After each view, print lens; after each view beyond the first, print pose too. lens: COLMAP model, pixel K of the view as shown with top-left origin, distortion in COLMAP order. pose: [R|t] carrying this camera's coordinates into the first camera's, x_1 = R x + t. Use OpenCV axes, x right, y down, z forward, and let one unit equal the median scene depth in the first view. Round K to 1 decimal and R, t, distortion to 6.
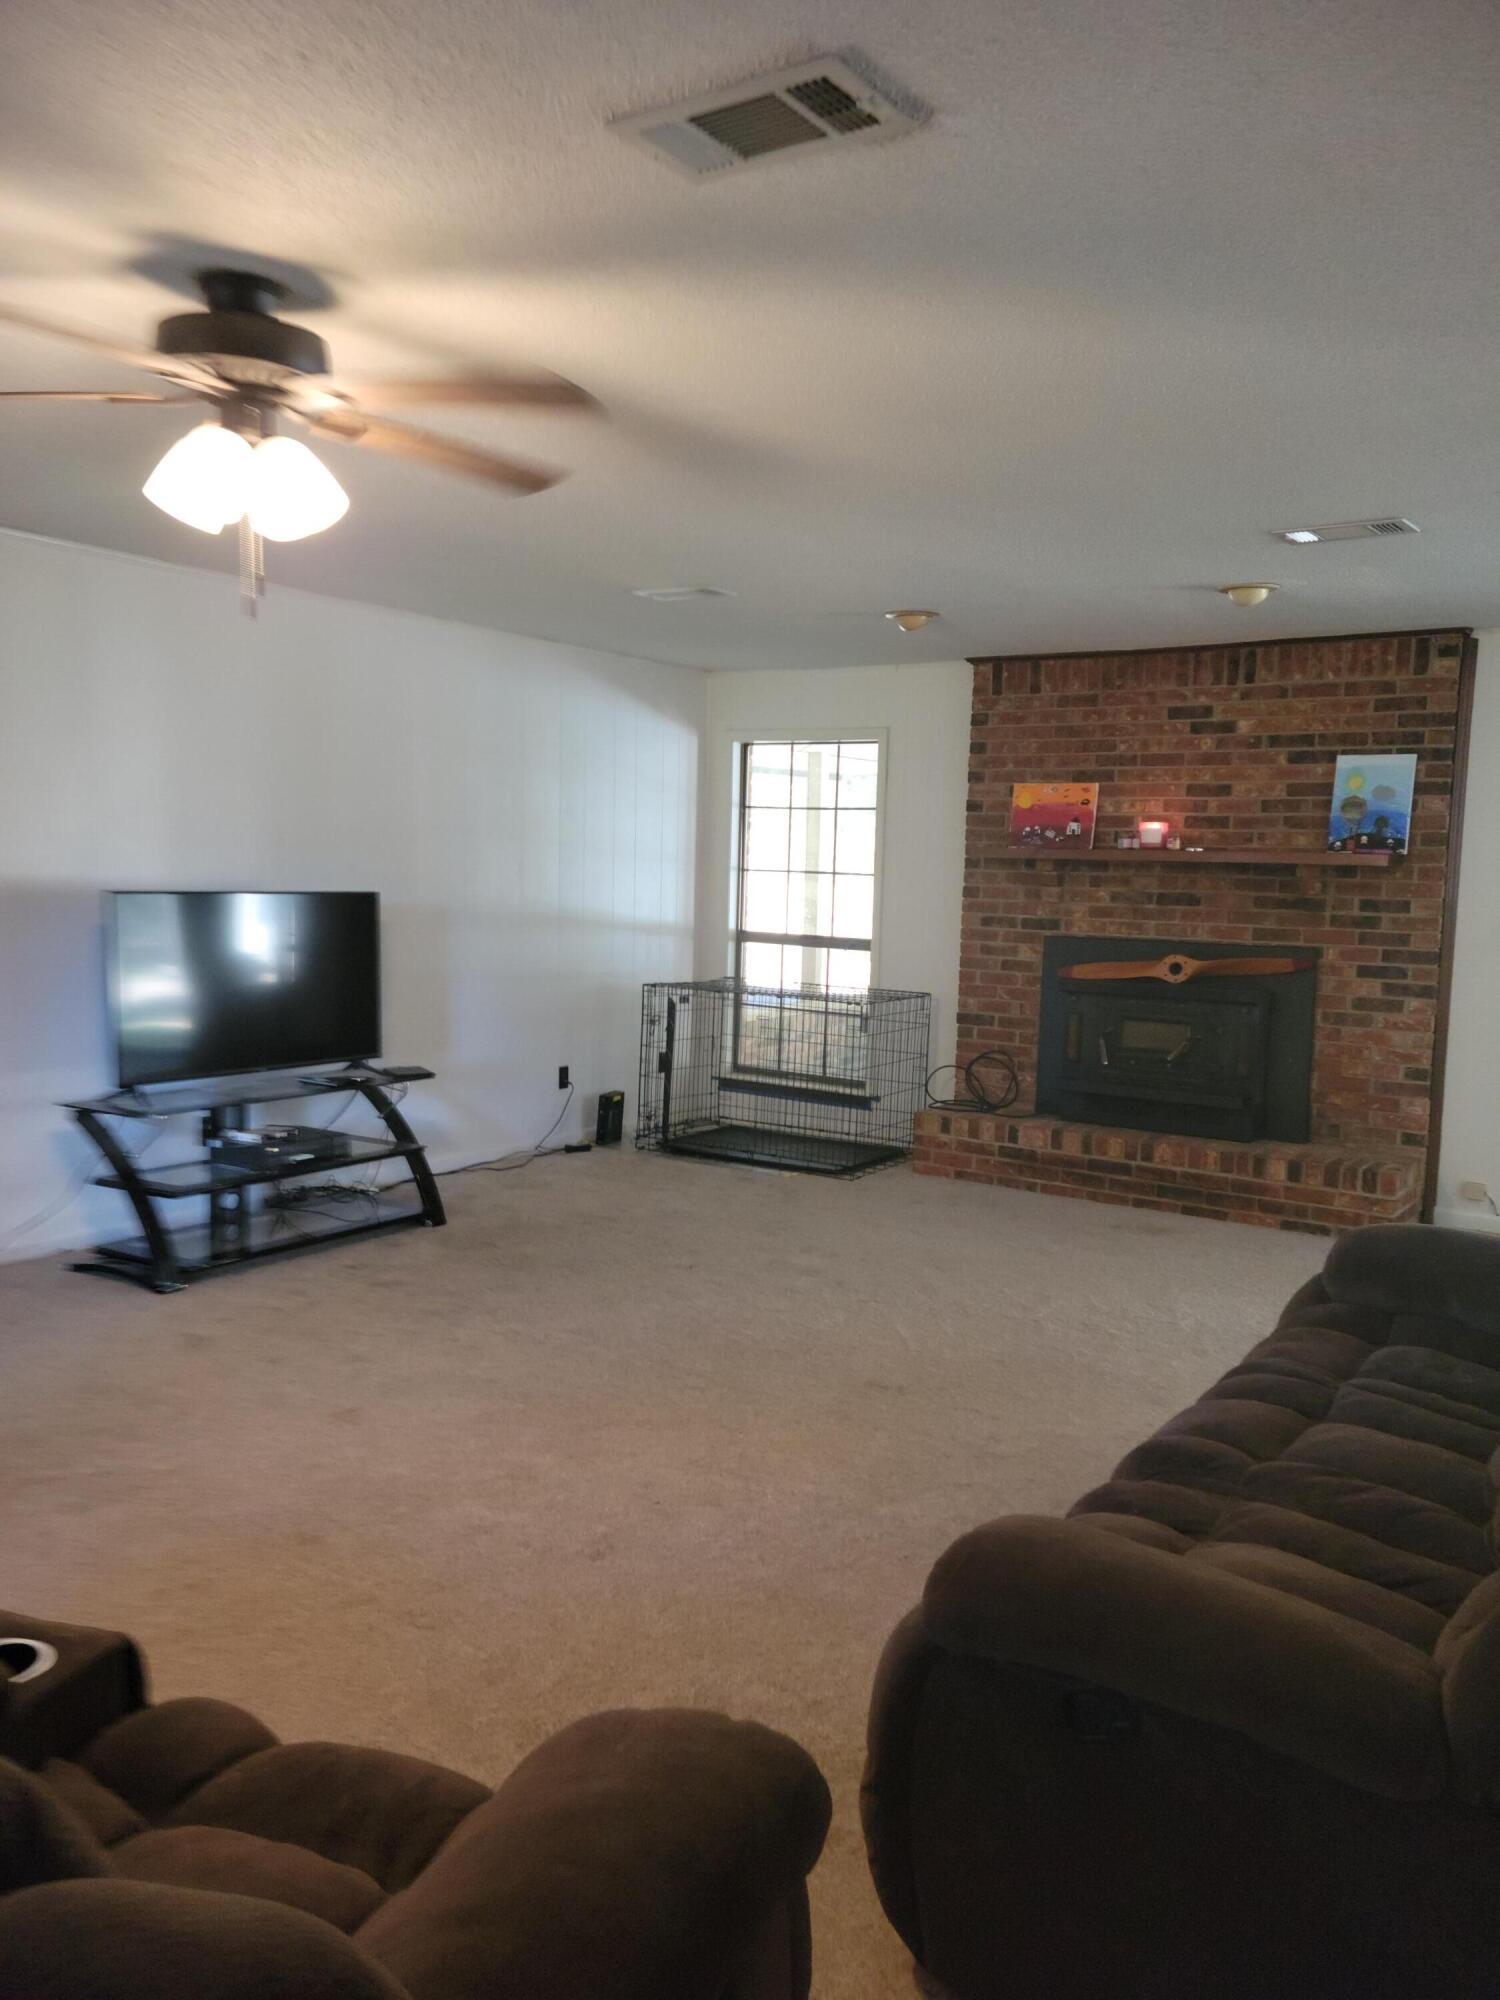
lens RADIAL K [[1573.8, 0, 756.4], [0, 1573.8, 1013.1], [0, 0, 1]] dist [0.095101, -0.097454]
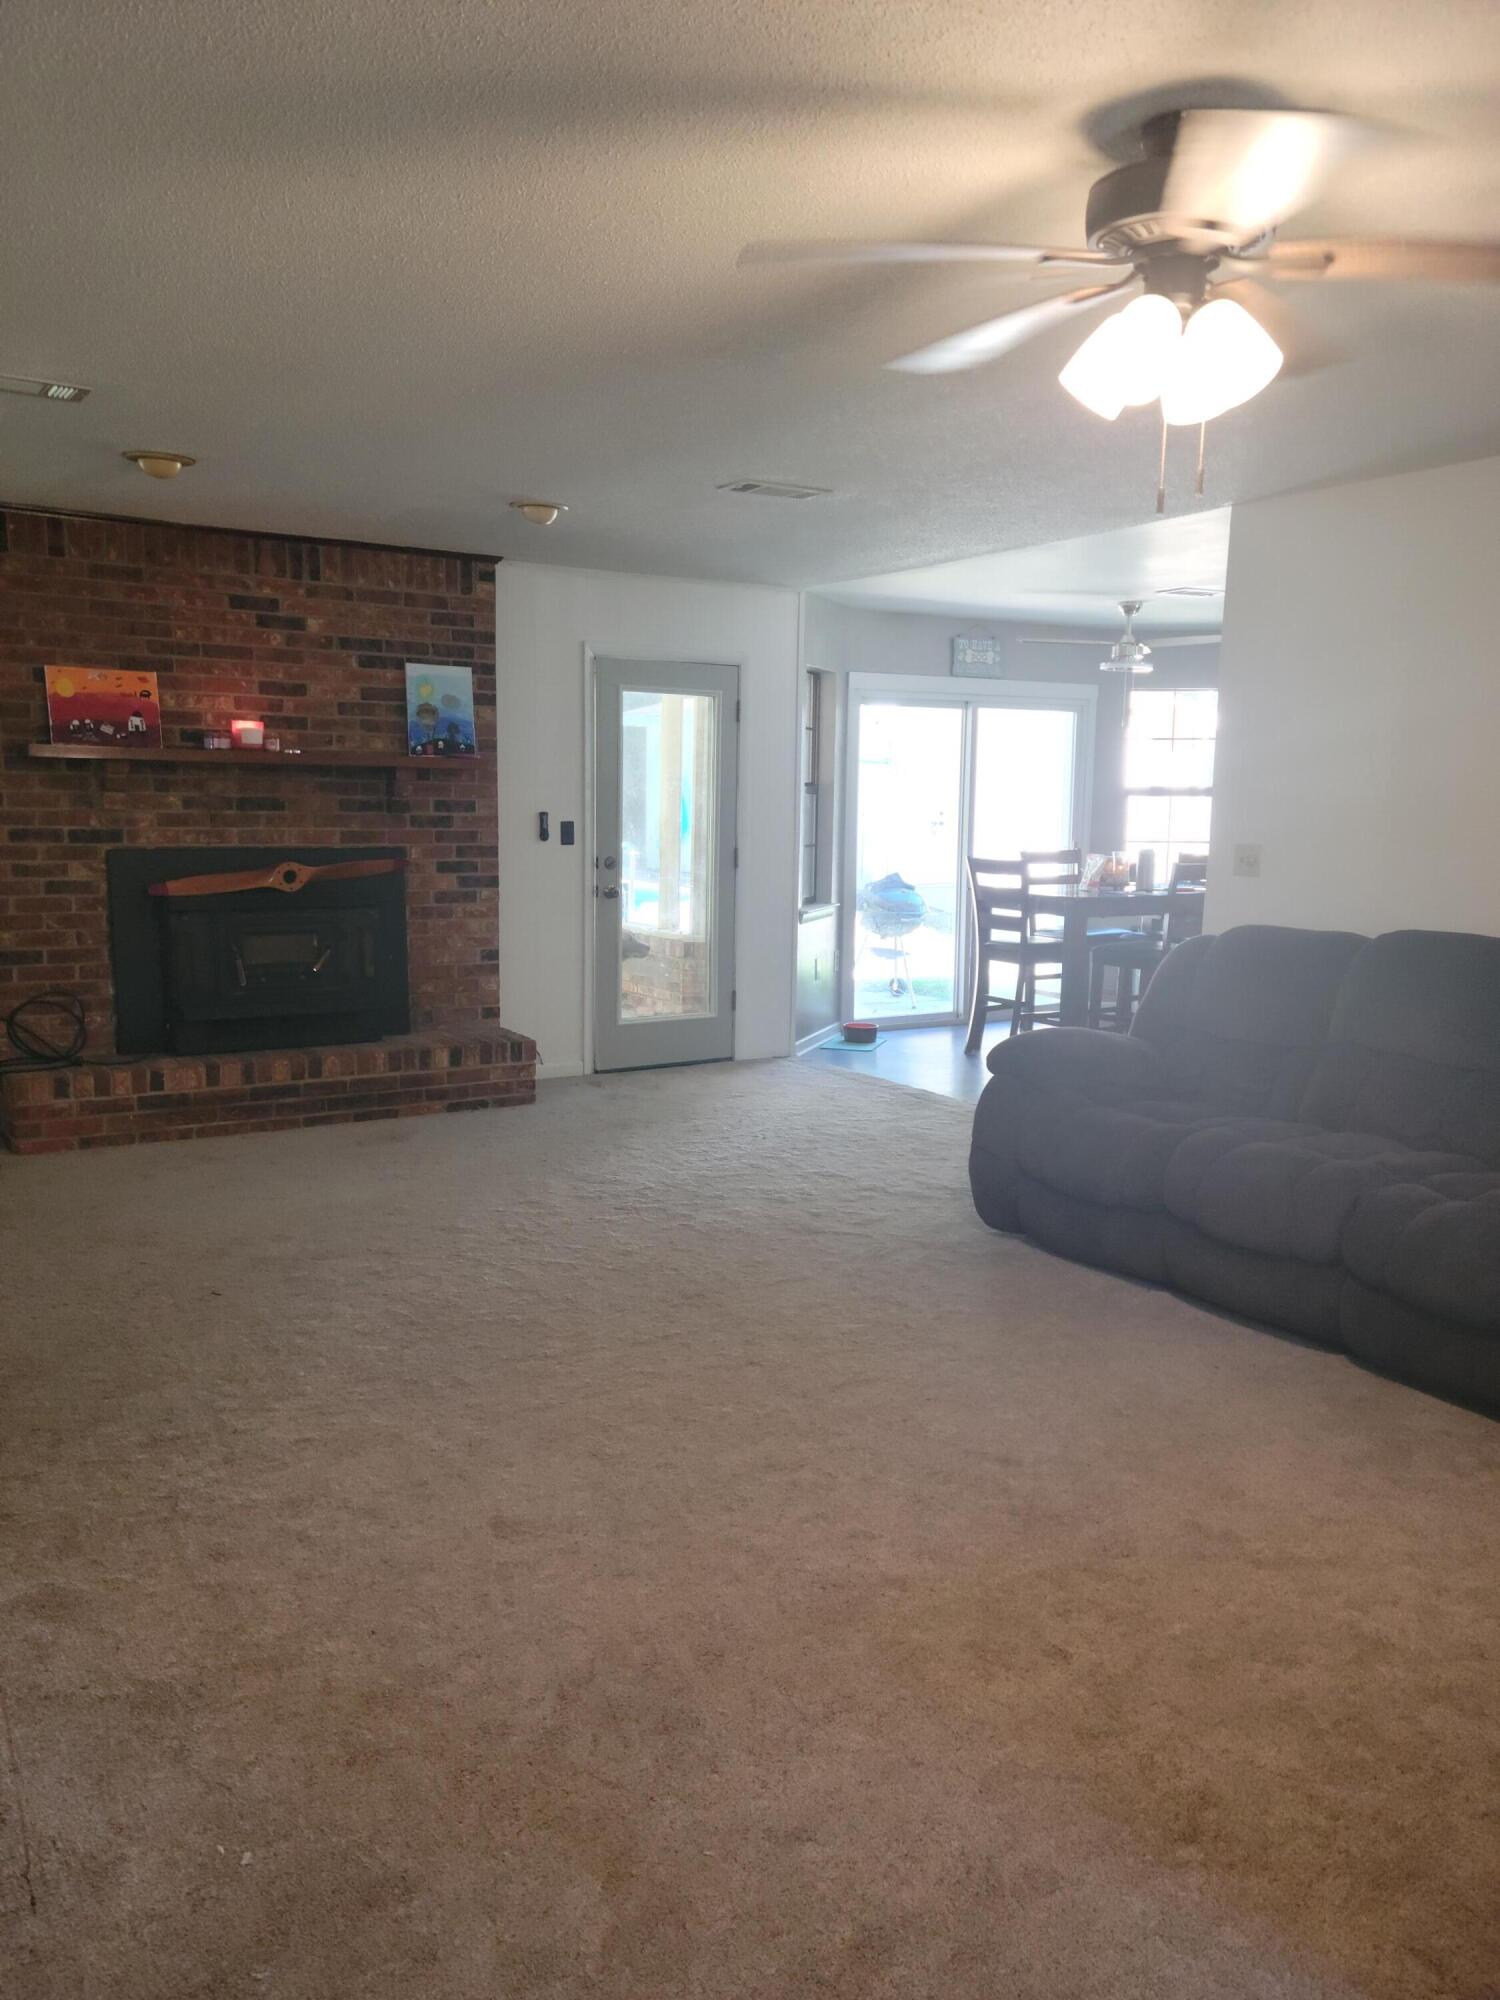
lens RADIAL K [[1573.8, 0, 781.2], [0, 1573.8, 1028.8], [0, 0, 1]] dist [0.095101, -0.097454]
pose [[0.390850, -0.156327, 0.907082, -0.512856], [0.084119, 0.987415, 0.133926, -0.041410], [-0.916603, 0.023958, 0.399081, 0.348453]]
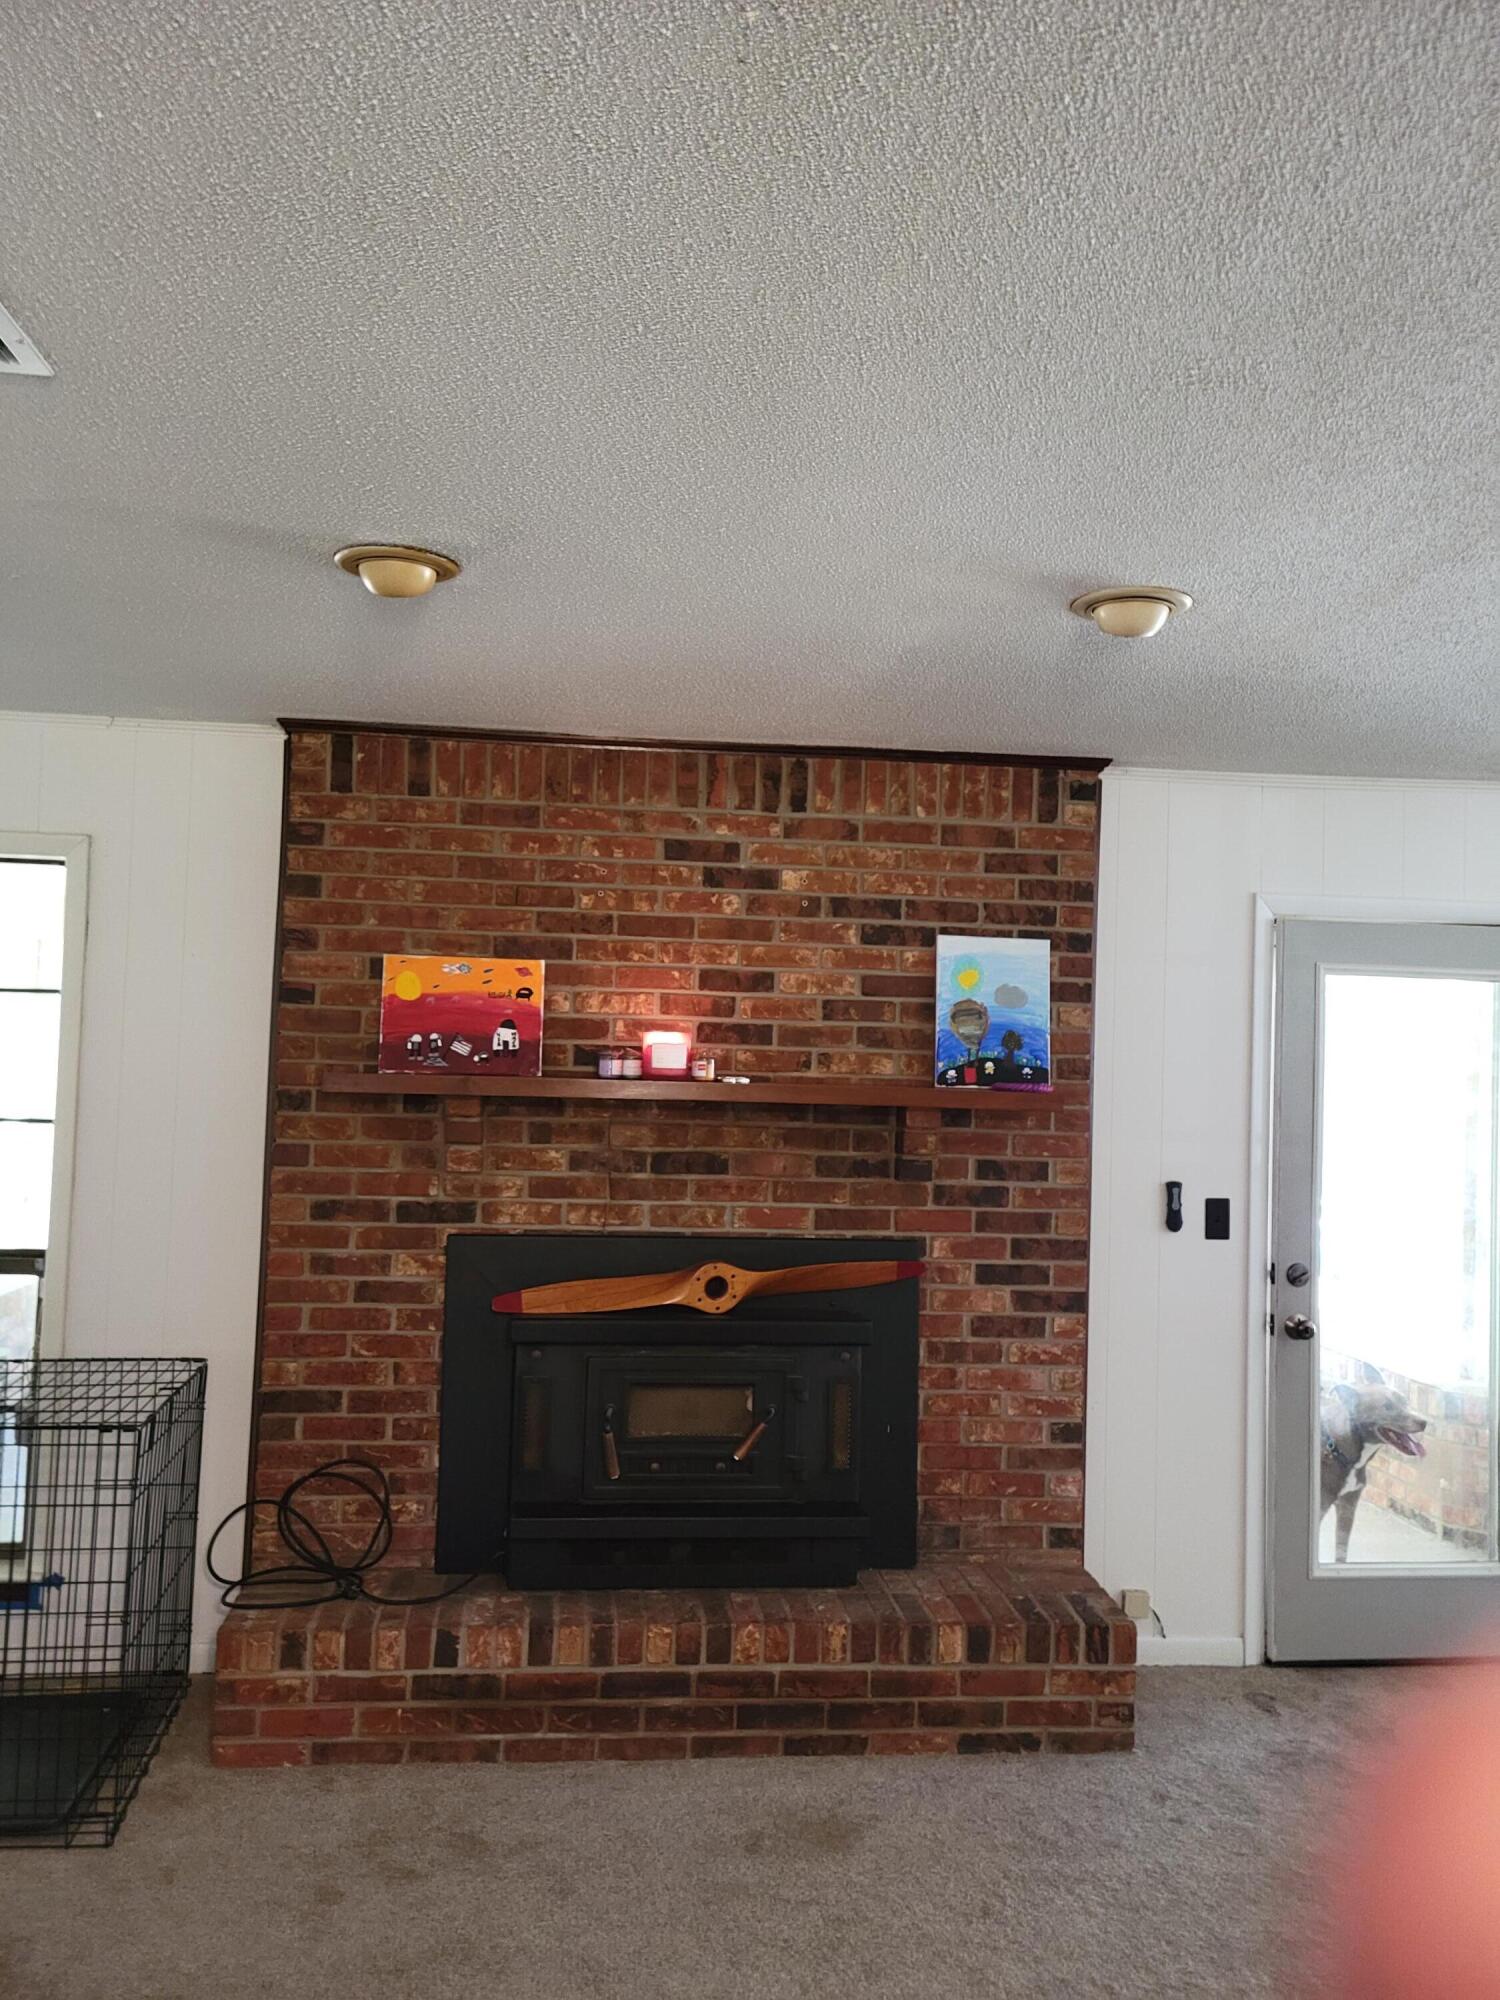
lens RADIAL K [[1573.8, 0, 732.1], [0, 1573.8, 1014.6], [0, 0, 1]] dist [0.095101, -0.097454]
pose [[0.769955, 0.019831, 0.637790, -0.097557], [0.053882, 0.993927, -0.095952, -0.071931], [-0.635820, 0.108244, 0.764210, 0.556323]]
